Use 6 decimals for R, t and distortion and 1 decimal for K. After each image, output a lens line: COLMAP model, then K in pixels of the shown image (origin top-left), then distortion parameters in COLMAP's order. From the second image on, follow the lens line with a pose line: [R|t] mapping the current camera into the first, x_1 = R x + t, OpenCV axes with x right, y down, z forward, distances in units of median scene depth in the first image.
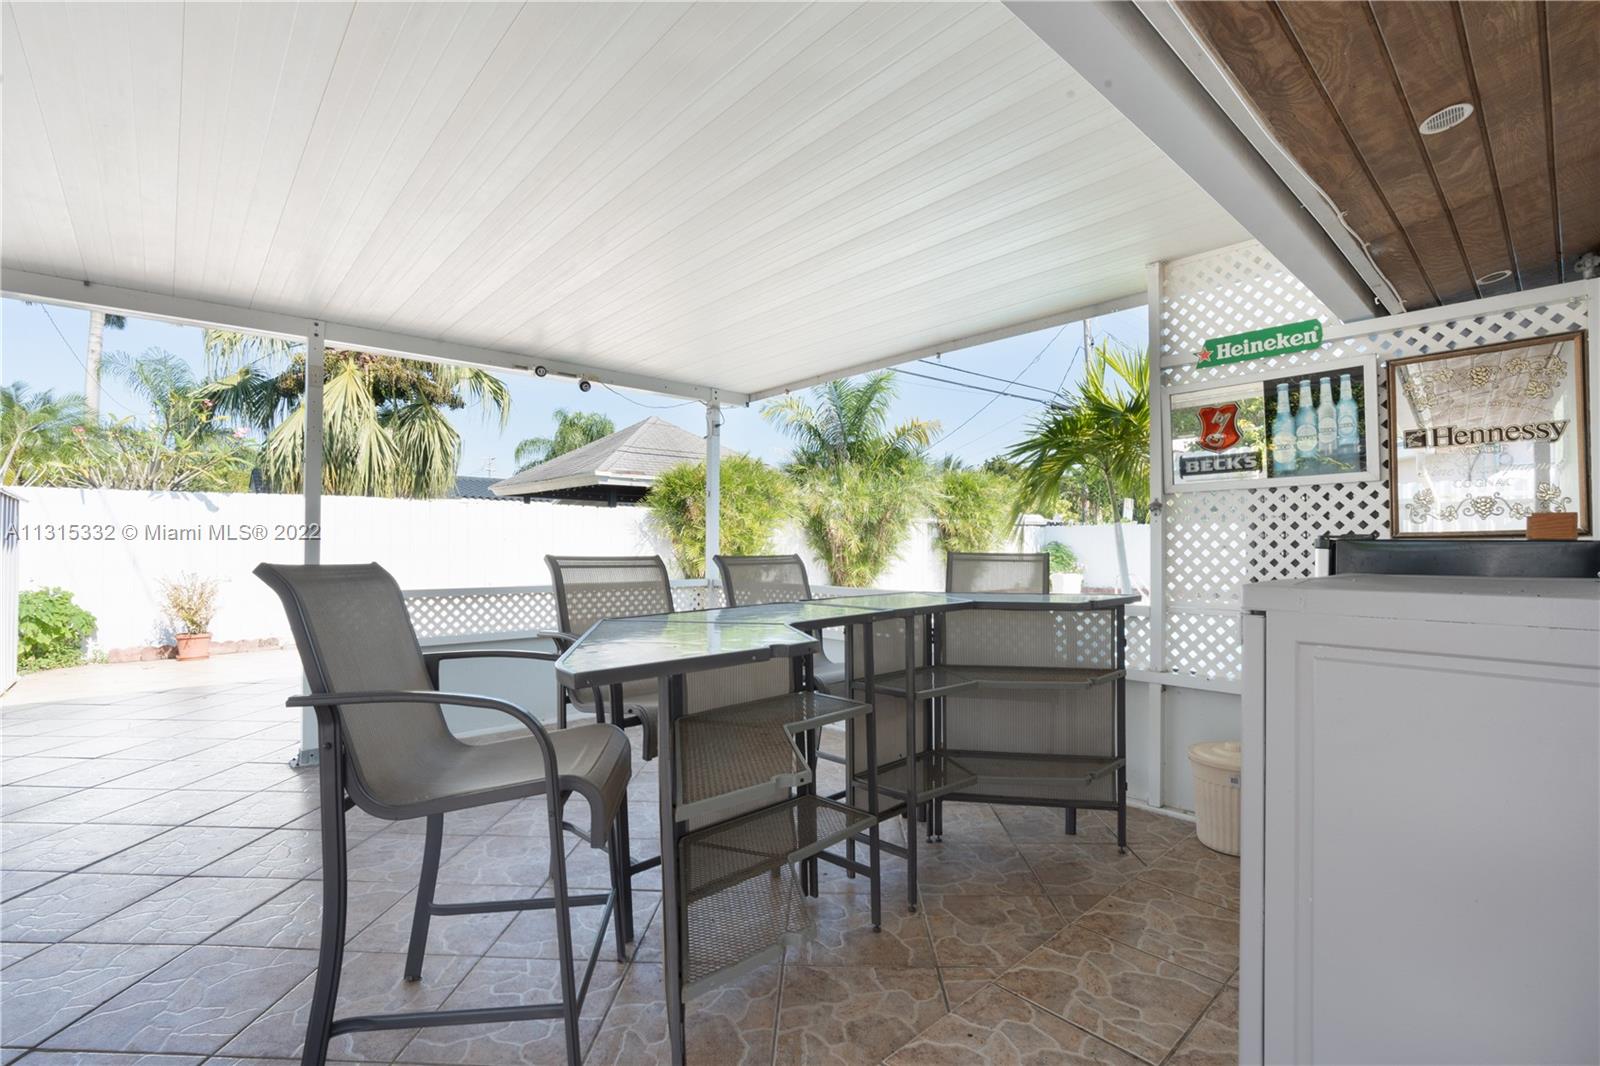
lens RADIAL K [[719.6, 0, 802.4], [0, 719.6, 535.9], [0, 0, 1]] dist [-0.038090, 0.012605]
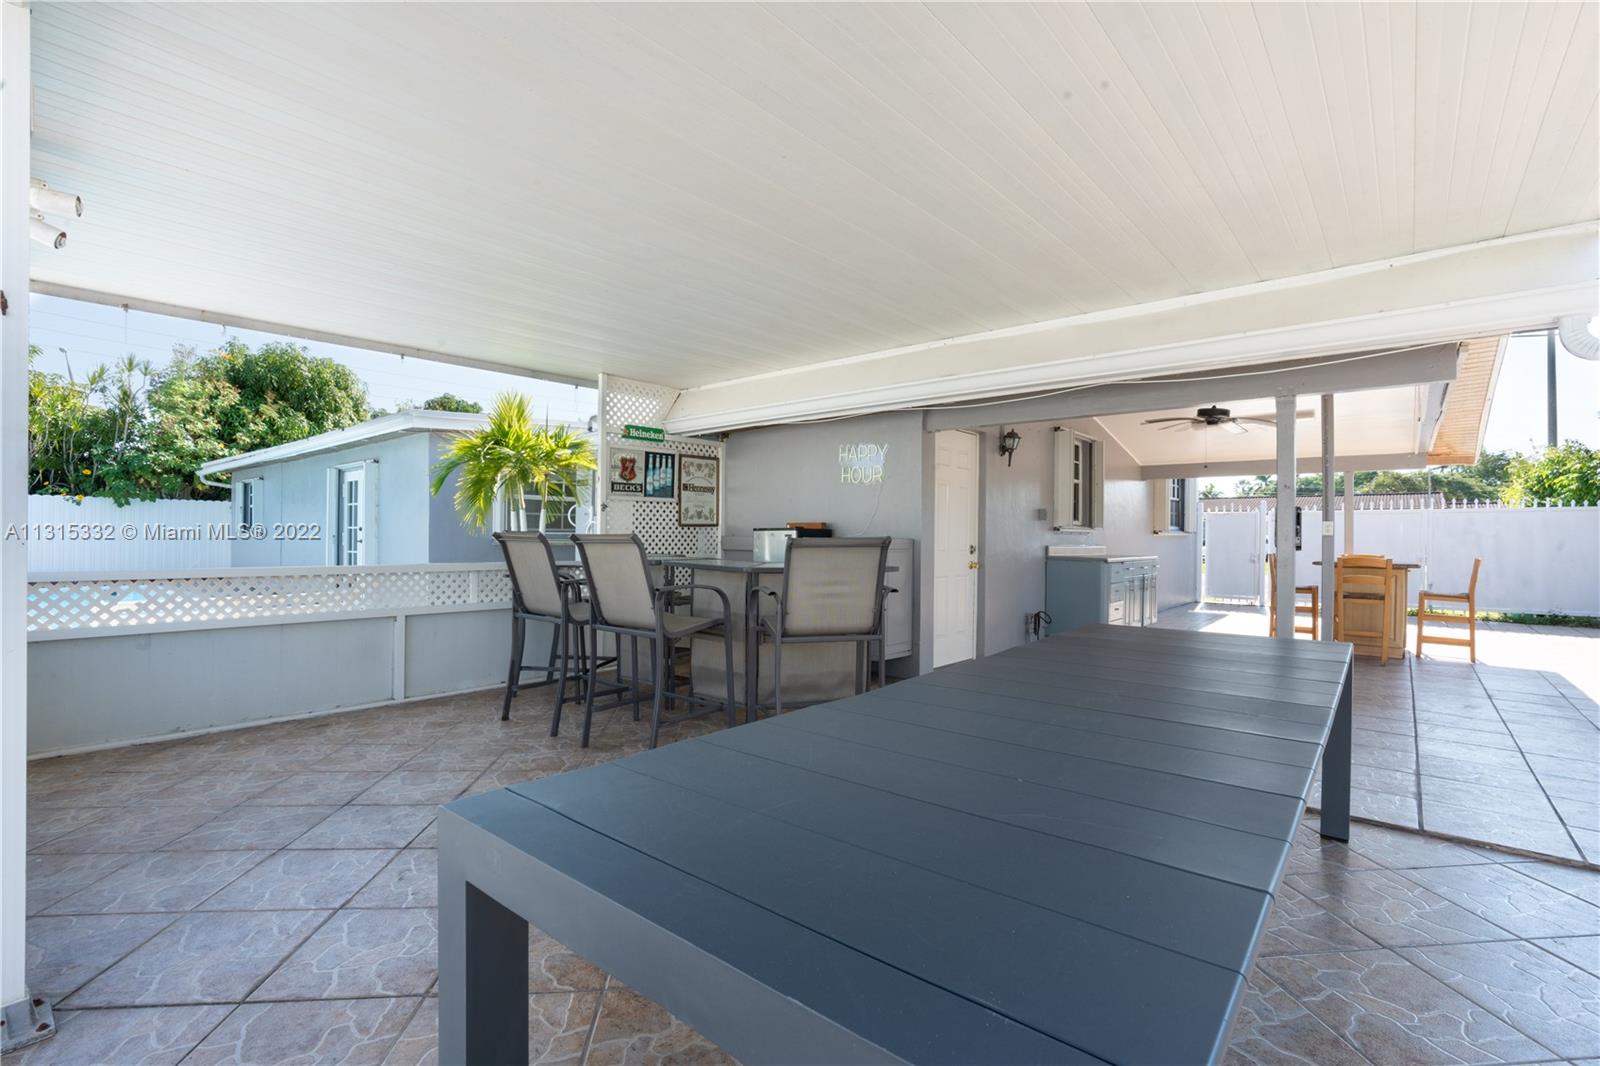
lens RADIAL K [[719.6, 0, 809.2], [0, 719.6, 535.3], [0, 0, 1]] dist [-0.038090, 0.012605]
pose [[-0.137791, 0.008604, 0.990424, -1.596029], [-0.011546, 0.999880, -0.010293, 0.052472], [-0.990394, -0.012853, -0.137676, 0.827337]]
